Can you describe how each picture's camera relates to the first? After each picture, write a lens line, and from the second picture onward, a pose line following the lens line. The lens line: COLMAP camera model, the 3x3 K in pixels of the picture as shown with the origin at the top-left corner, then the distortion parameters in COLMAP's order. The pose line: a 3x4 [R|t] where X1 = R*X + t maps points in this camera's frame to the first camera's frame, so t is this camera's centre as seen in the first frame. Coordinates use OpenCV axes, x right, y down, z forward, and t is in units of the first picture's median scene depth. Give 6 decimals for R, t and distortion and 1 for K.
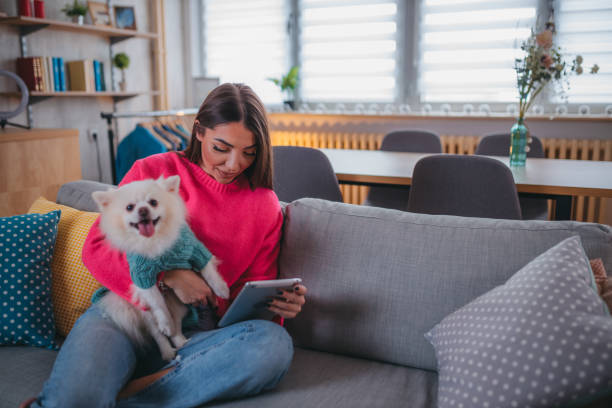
lens RADIAL K [[592.1, 0, 306.0], [0, 592.1, 204.0], [0, 0, 1]] dist [-0.069094, 0.126591]
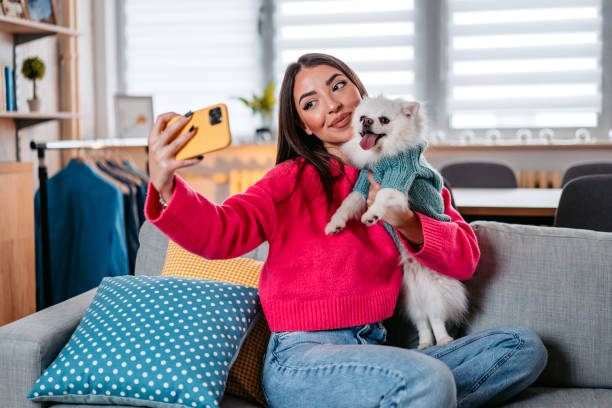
lens RADIAL K [[980.0, 0, 306.0], [0, 980.0, 204.0], [0, 0, 1]] dist [0.023714, -0.054291]
pose [[0.981092, -0.016504, 0.192835, -0.224670], [0.037636, 0.993606, -0.106445, 0.045851], [-0.189845, 0.111690, 0.975441, -0.154576]]
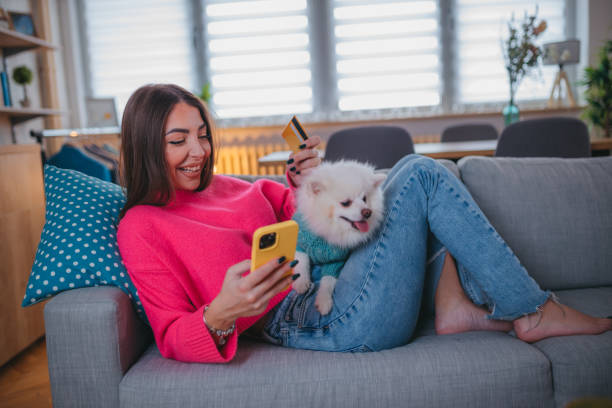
lens RADIAL K [[600.0, 0, 306.0], [0, 600.0, 204.0], [0, 0, 1]] dist [-0.014770, -0.007474]
pose [[0.919091, -0.098372, 0.381568, -0.282797], [0.126765, 0.990675, -0.049938, 0.036596], [-0.373097, 0.094267, 0.922991, 0.064098]]
